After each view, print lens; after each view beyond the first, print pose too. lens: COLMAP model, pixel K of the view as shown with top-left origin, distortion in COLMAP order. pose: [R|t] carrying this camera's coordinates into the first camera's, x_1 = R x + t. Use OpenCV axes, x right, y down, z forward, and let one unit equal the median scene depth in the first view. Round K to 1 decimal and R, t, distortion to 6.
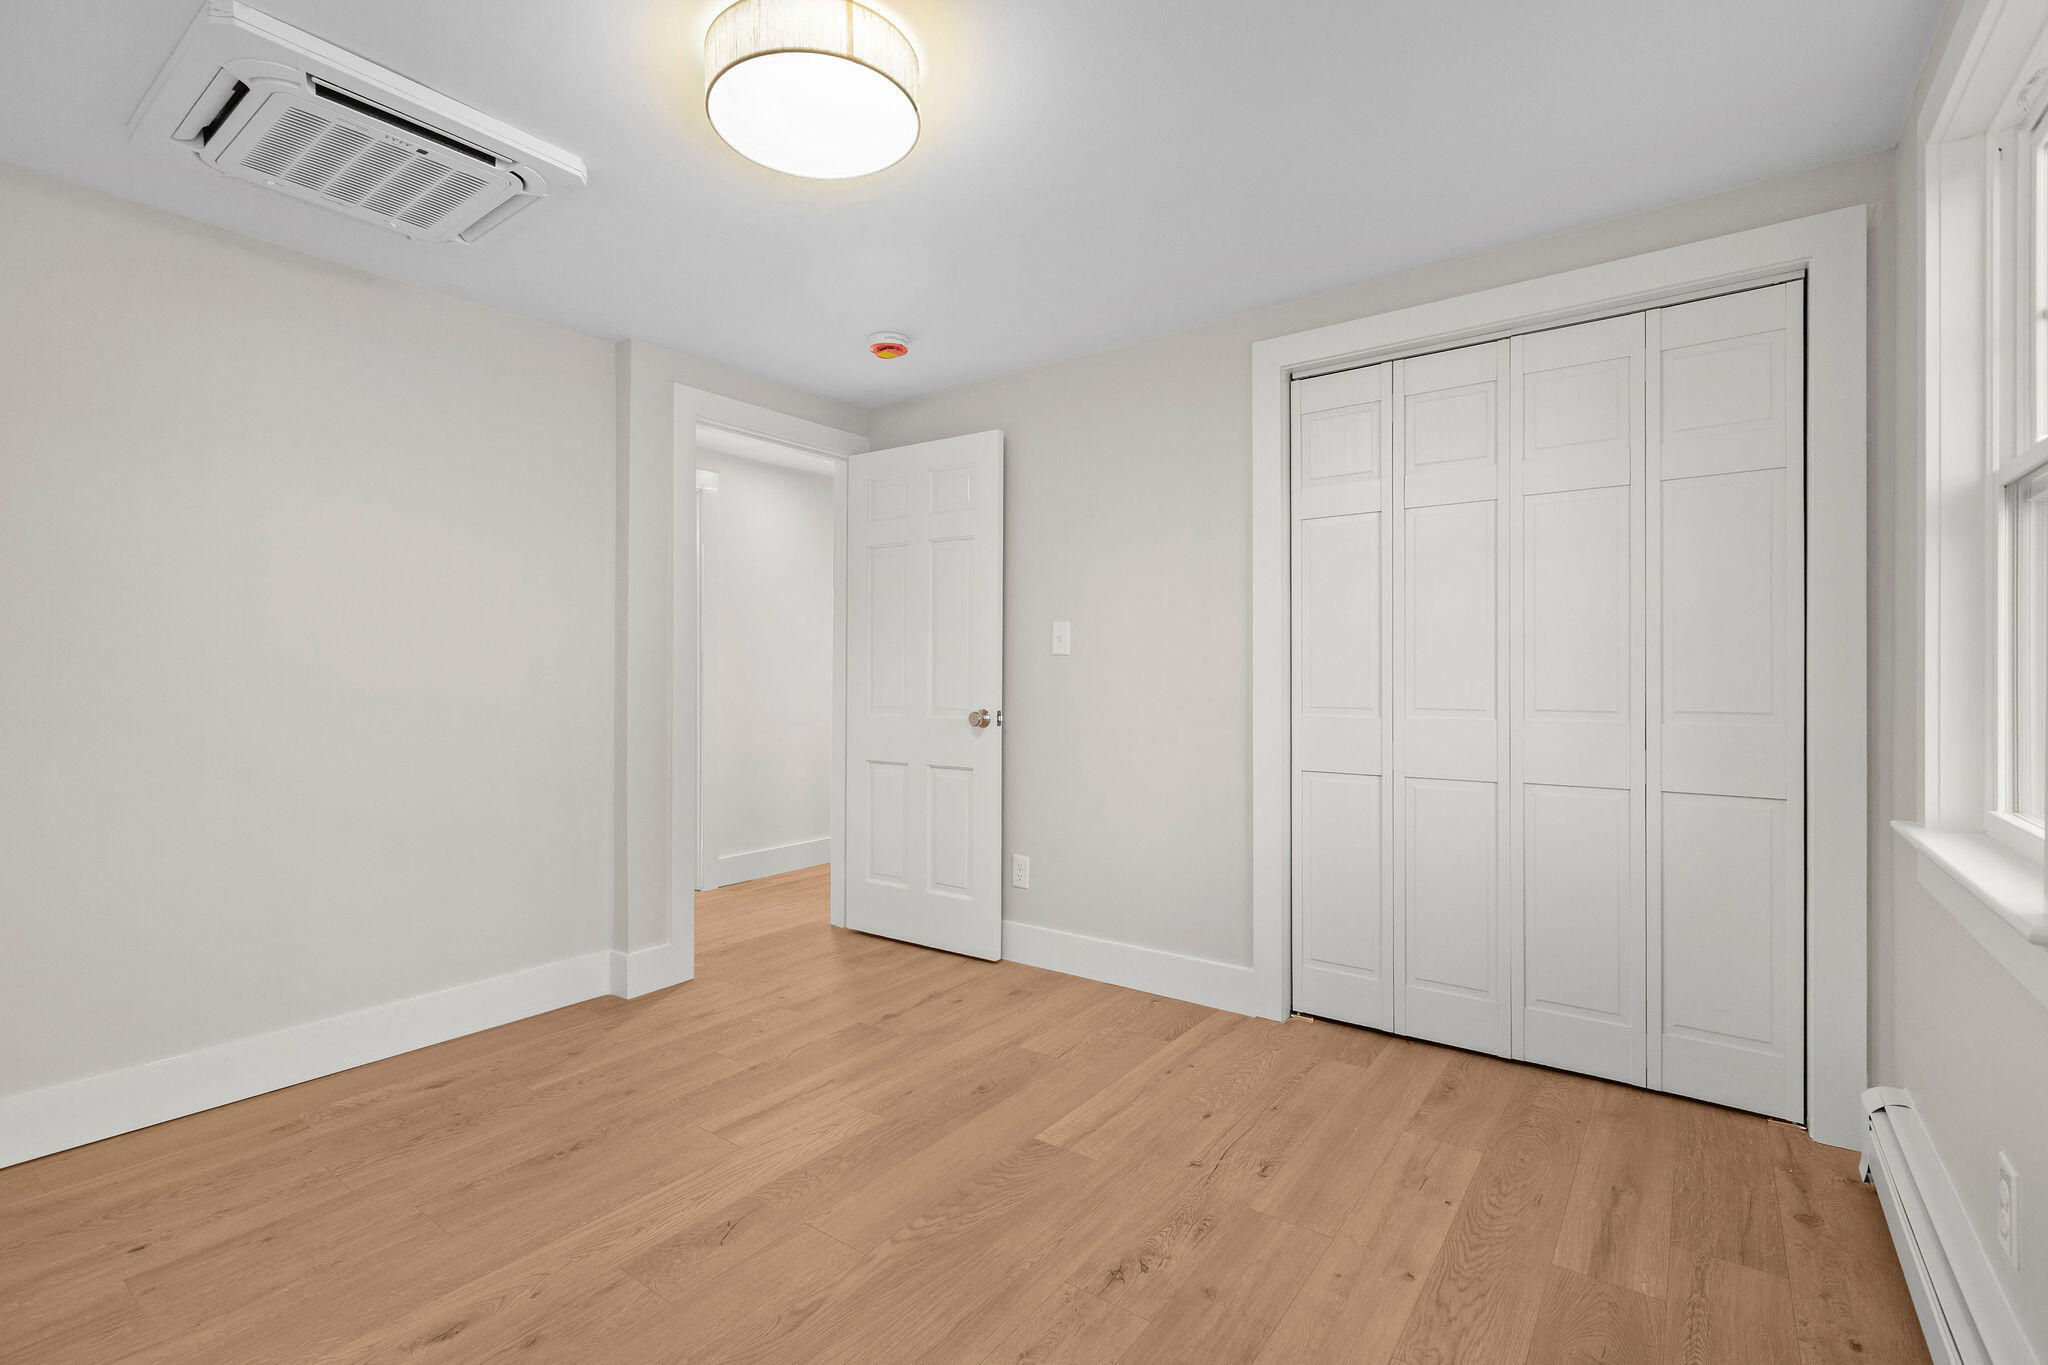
lens RADIAL K [[920.0, 0, 1023.2], [0, 920.0, 676.1], [0, 0, 1]] dist [-0.001077, -0.000120]
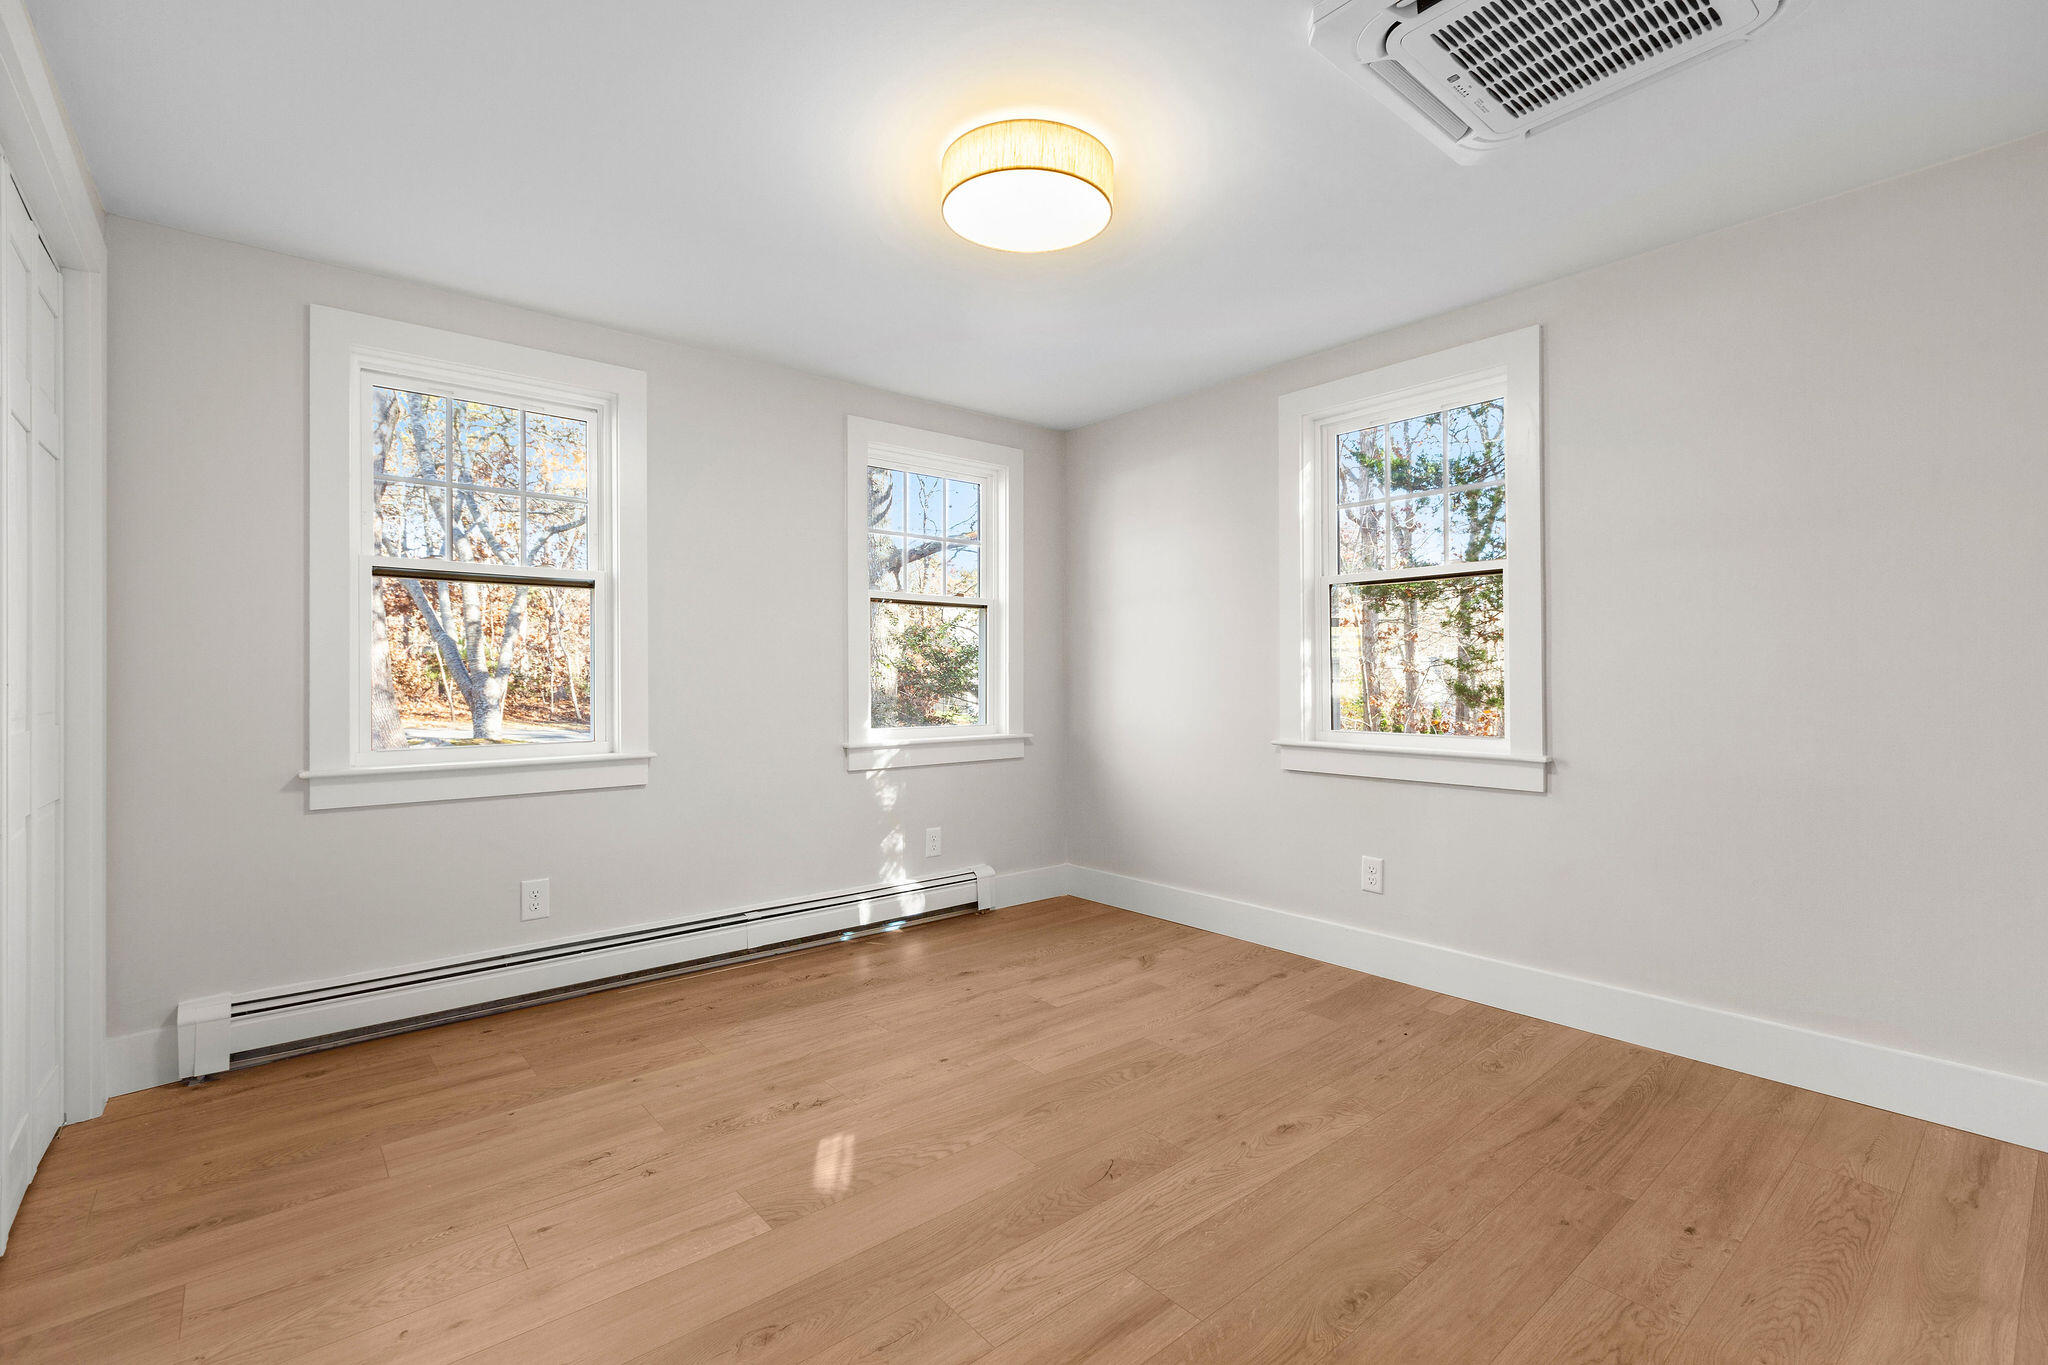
lens RADIAL K [[920.0, 0, 1023.2], [0, 920.0, 676.1], [0, 0, 1]] dist [-0.001077, -0.000120]
pose [[-0.973307, 0.006569, 0.229415, -0.471167], [0.006181, 0.999978, -0.002409, 0.015434], [-0.229426, -0.000927, -0.973326, 2.072260]]
